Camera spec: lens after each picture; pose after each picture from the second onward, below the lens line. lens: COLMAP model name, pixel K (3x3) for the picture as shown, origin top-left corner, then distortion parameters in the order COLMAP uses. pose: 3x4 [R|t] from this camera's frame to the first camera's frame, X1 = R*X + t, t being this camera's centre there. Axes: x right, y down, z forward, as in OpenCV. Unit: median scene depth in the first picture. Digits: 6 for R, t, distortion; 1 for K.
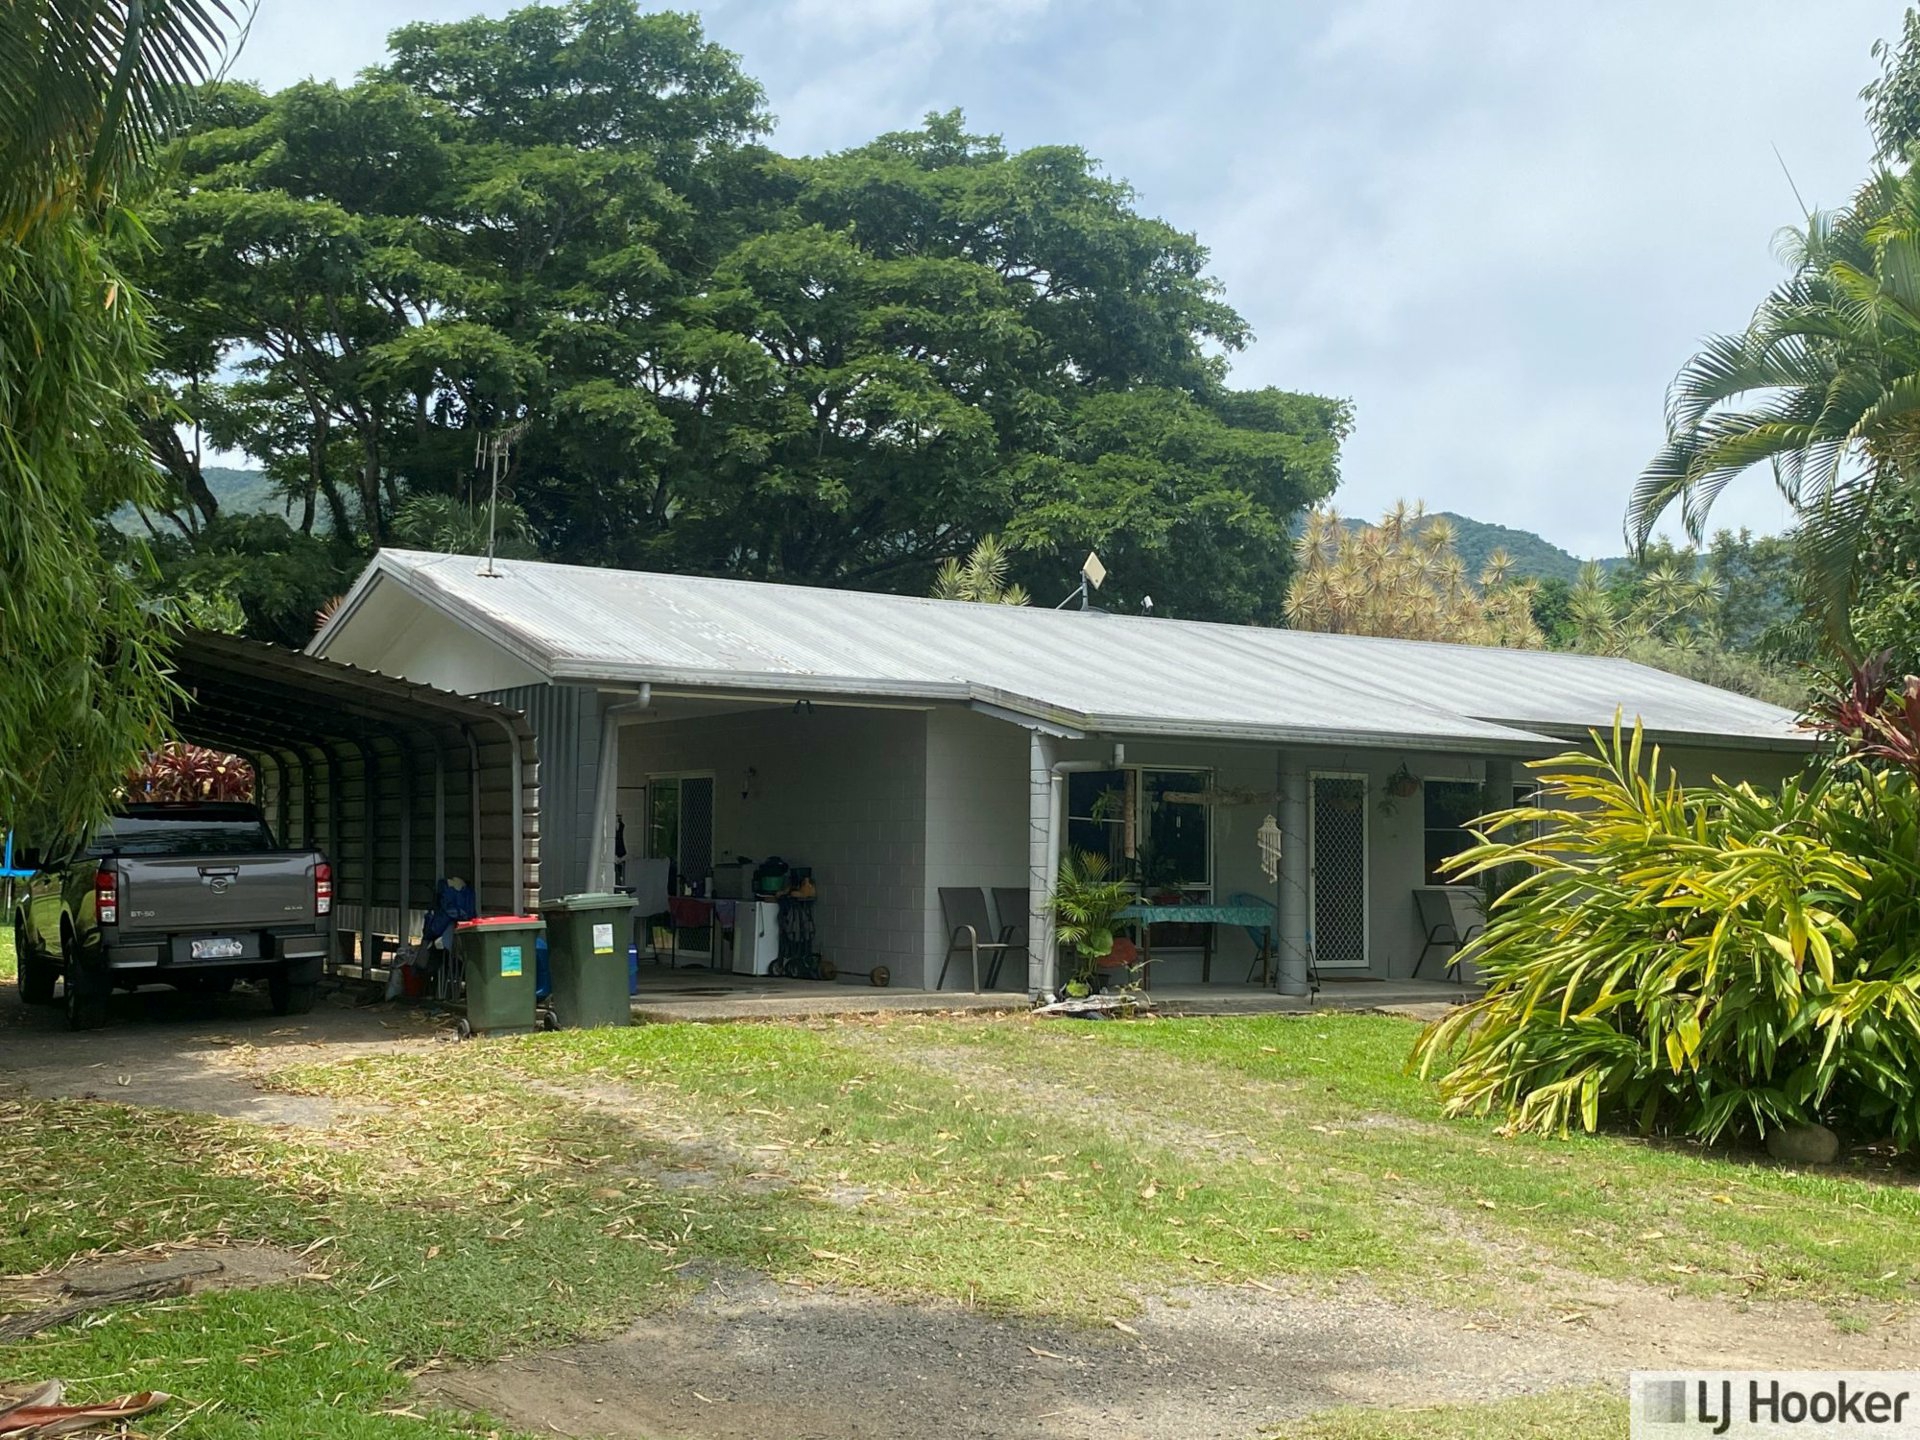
lens RADIAL K [[2100.4, 0, 960.0], [0, 2100.4, 720.0], [0, 0, 1]] dist [0.055507, -0.021692]
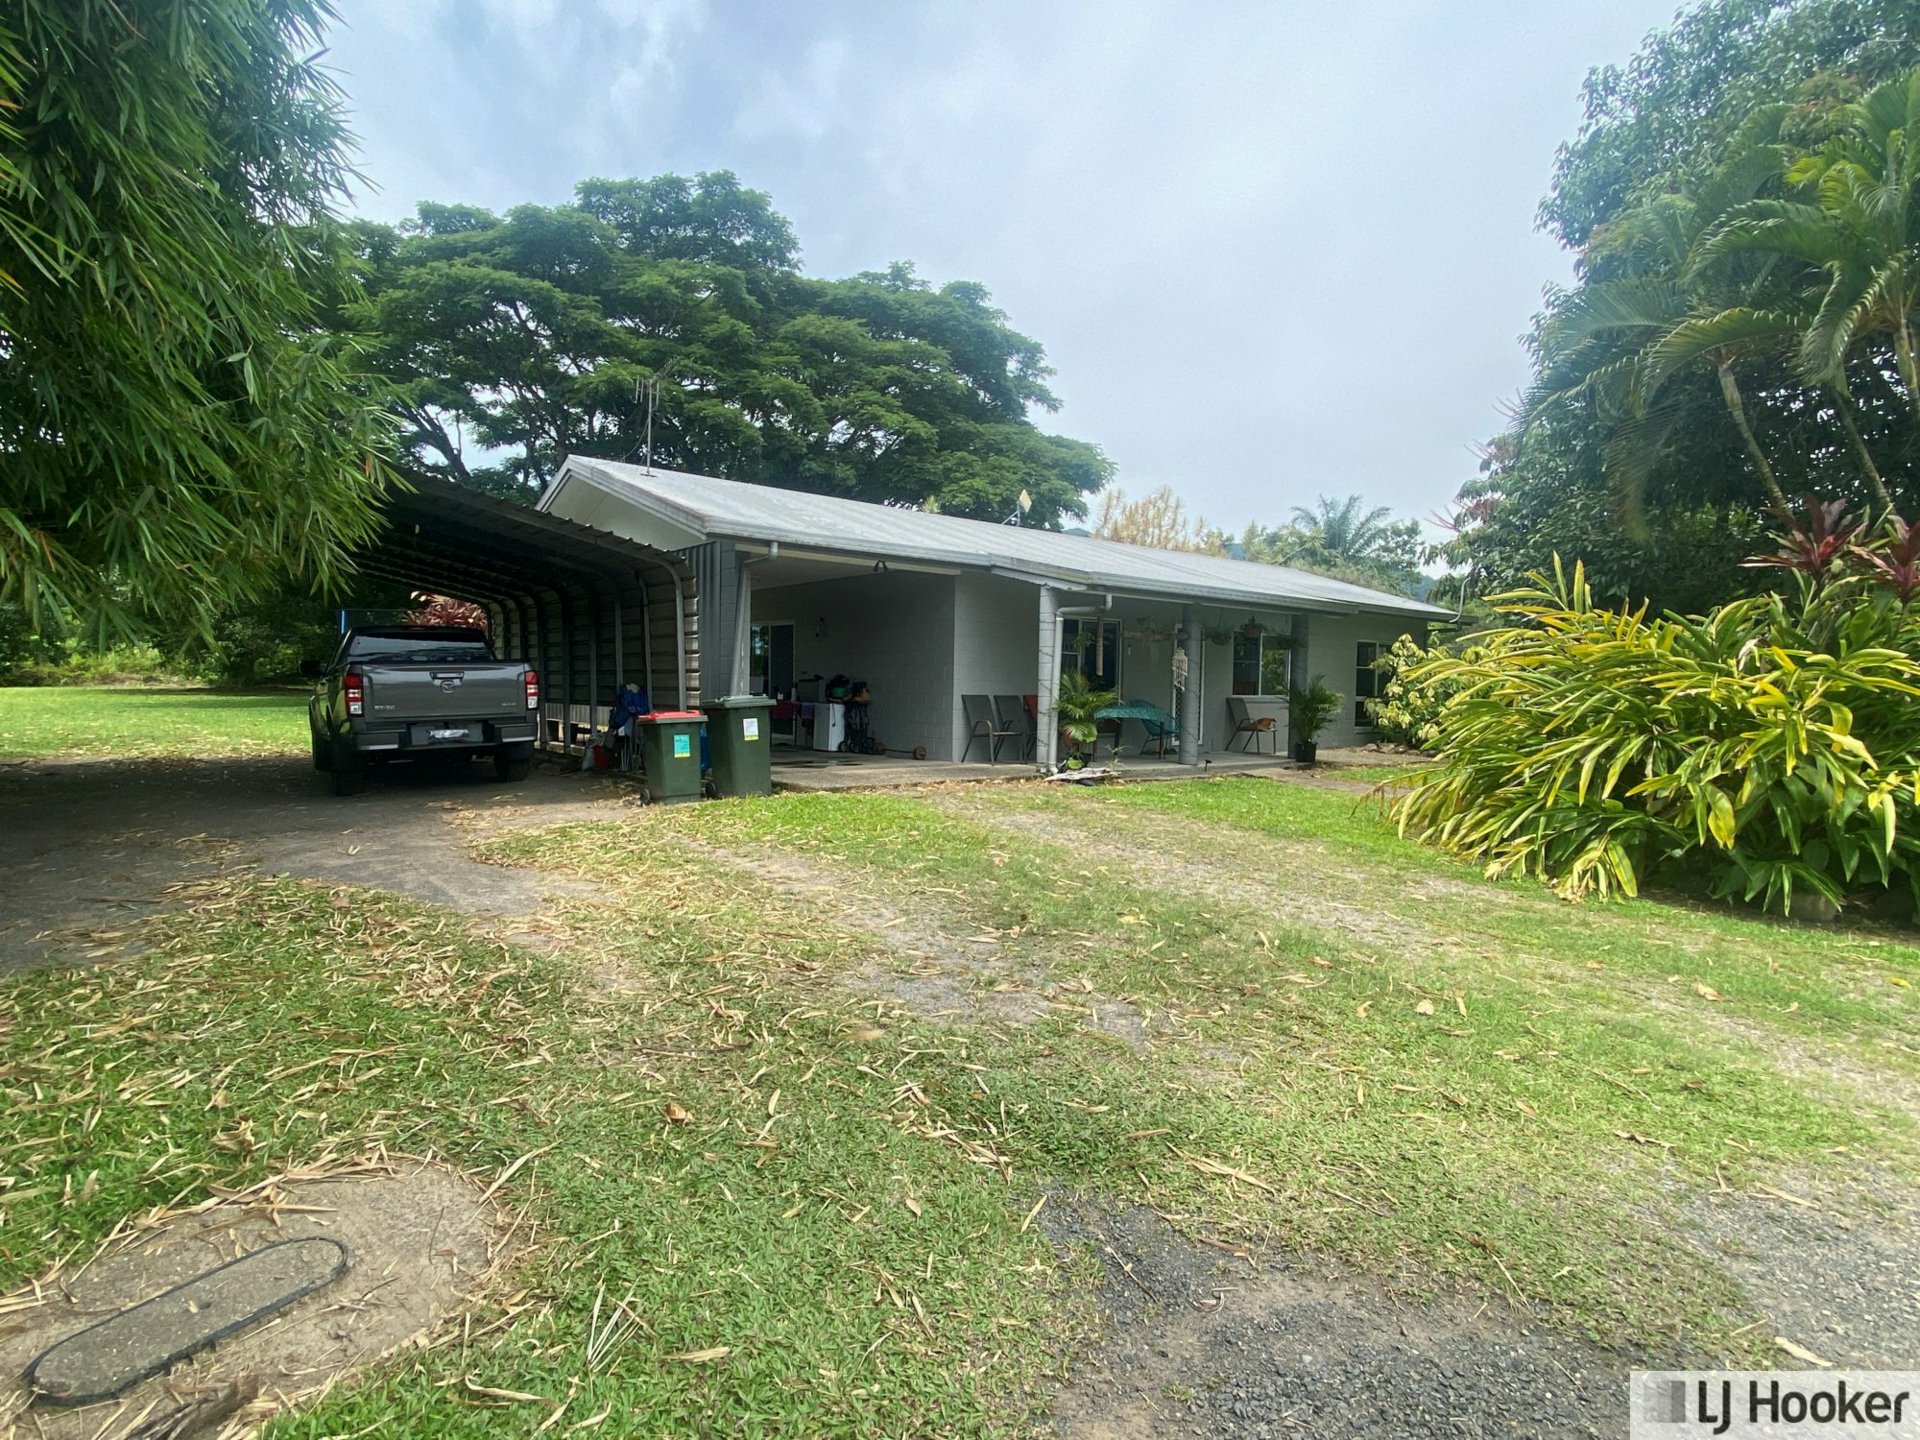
lens RADIAL K [[1009.9, 0, 960.0], [0, 1009.9, 720.0], [0, 0, 1]] dist [0.044914, -0.000249]
pose [[0.995368, 0.003909, 0.096060, -0.090116], [-0.013397, 0.995064, 0.098324, 0.030319], [-0.095201, -0.099155, 0.990507, 0.320291]]
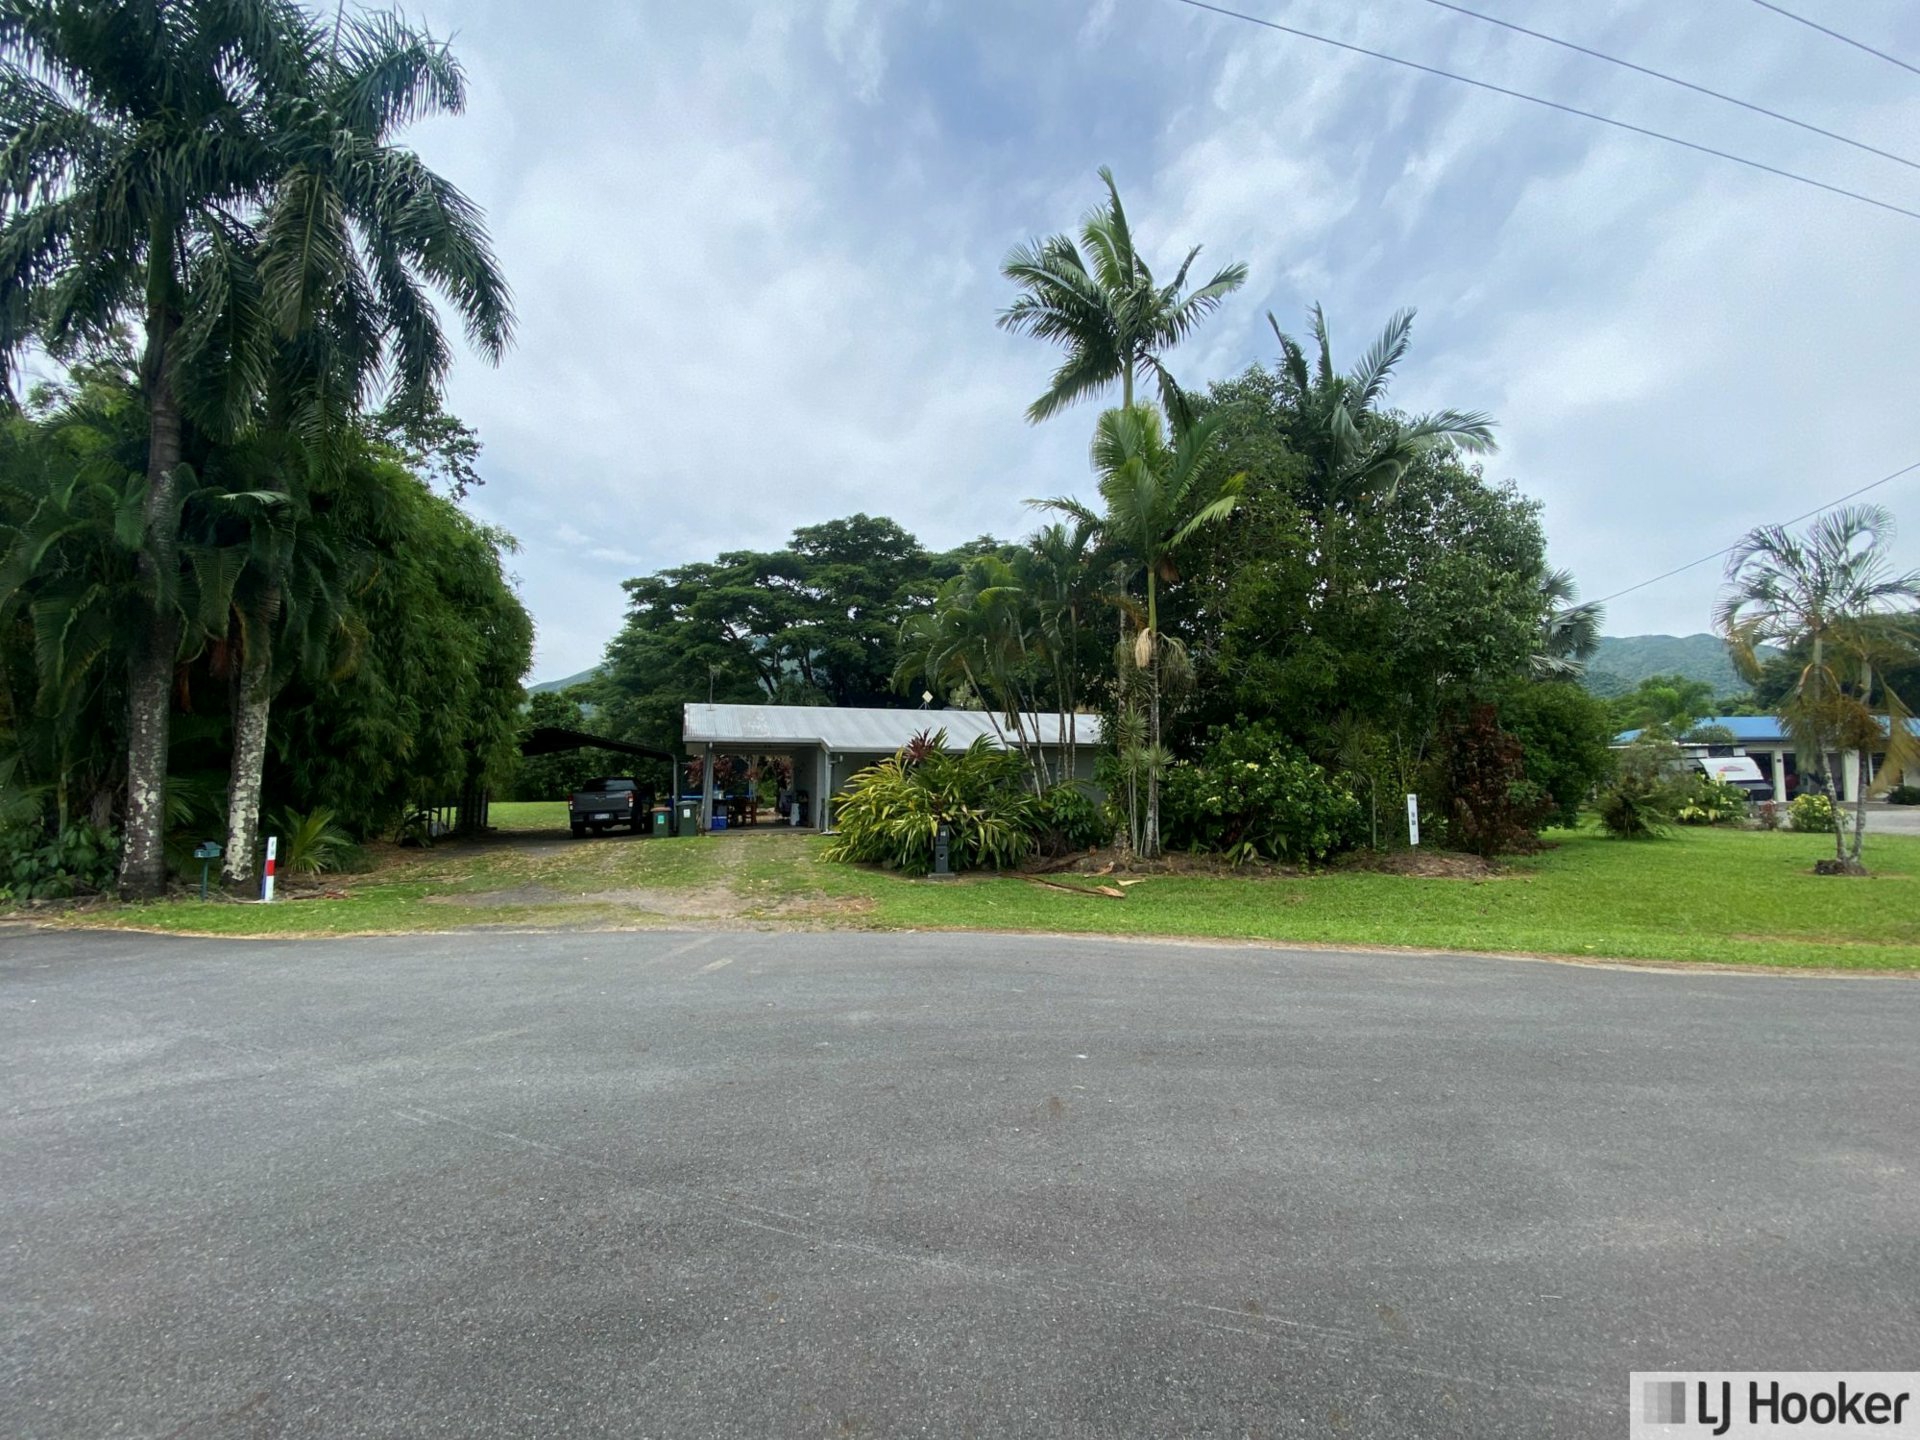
lens RADIAL K [[774.2, 0, 929.6], [0, 774.2, 729.9], [0, 0, 1]] dist [0.001118, 0.000022]
pose [[0.971995, -0.036445, -0.232157, 0.501386], [0.033267, 0.999292, -0.017591, -0.002354], [0.232633, 0.009375, 0.972519, -0.191116]]
